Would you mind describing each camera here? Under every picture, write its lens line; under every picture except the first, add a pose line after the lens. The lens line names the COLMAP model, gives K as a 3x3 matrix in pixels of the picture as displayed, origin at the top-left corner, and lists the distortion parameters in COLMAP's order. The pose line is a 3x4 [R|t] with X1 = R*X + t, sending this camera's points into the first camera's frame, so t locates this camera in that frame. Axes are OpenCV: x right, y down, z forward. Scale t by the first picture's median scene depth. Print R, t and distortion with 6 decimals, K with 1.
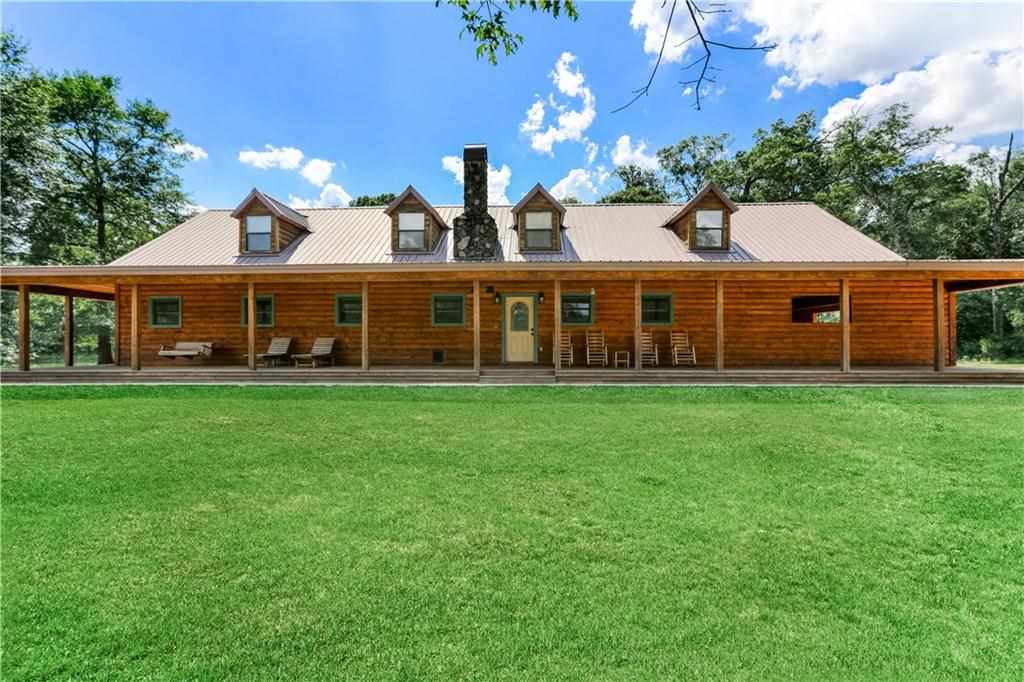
lens RADIAL K [[448.7, 0, 512.0], [0, 448.7, 341.0], [0, 0, 1]] dist [-0.010734, 0.000321]
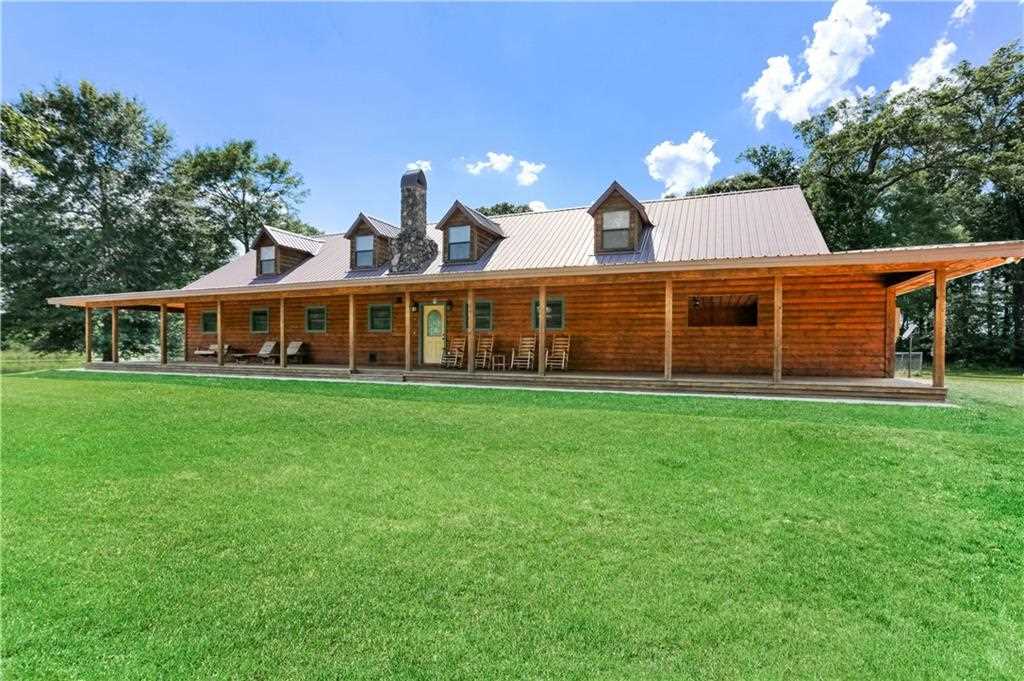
lens RADIAL K [[463.5, 0, 512.0], [0, 463.5, 340.5], [0, 0, 1]] dist [-0.025849, 0.000187]
pose [[0.944544, 0.001666, -0.328379, 0.562153], [-0.004994, 0.999944, -0.009292, -0.001449], [0.328346, 0.010417, 0.944500, -0.018011]]
